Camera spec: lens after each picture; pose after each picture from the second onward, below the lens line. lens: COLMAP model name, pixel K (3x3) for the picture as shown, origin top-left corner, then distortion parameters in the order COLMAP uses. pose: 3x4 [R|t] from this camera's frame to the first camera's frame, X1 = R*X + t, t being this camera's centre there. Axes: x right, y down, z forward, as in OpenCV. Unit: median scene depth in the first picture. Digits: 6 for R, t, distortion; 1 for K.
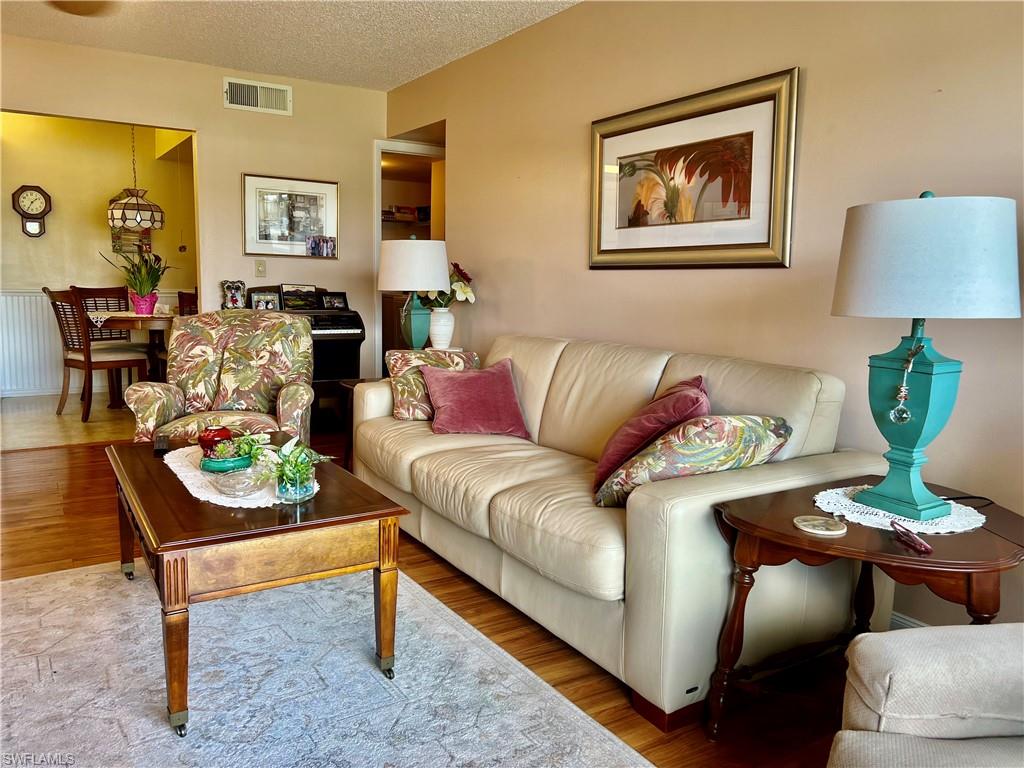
lens RADIAL K [[777.0, 0, 514.3], [0, 777.0, 383.3], [0, 0, 1]] dist [0.029486, -0.032425]
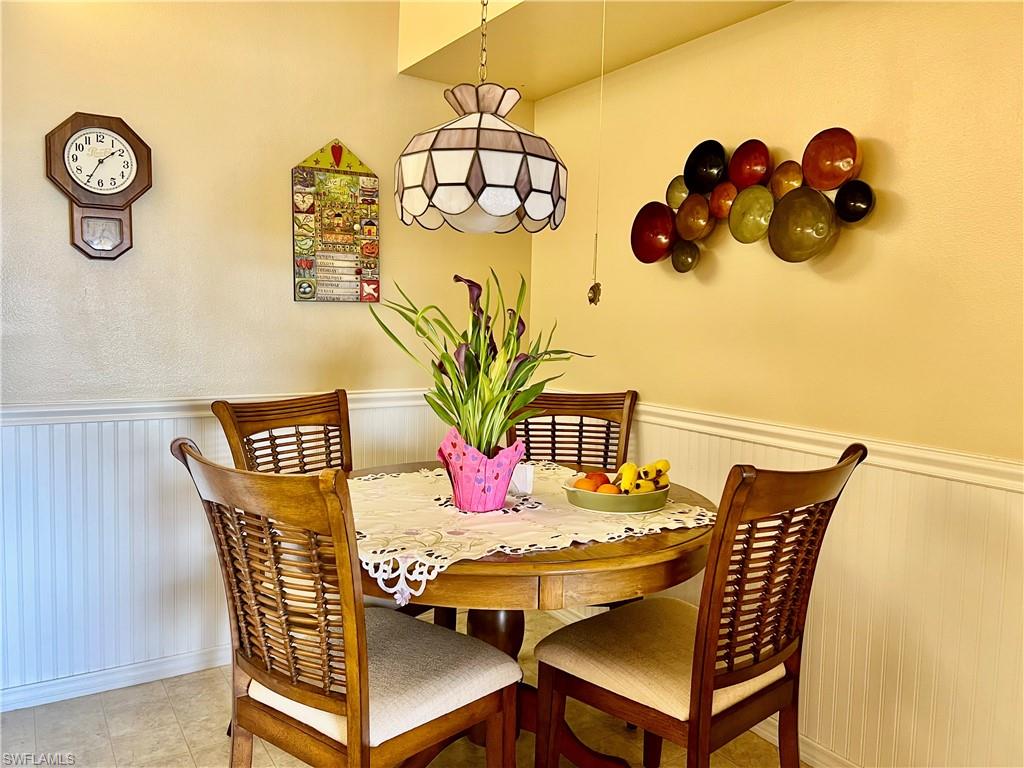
lens RADIAL K [[777.0, 0, 509.1], [0, 777.0, 381.6], [0, 0, 1]] dist [0.029486, -0.032425]
pose [[0.999963, -0.002487, 0.008262, -0.435582], [0.002942, 0.998453, -0.055522, -0.112537], [-0.008111, 0.055544, 0.998423, 0.652190]]
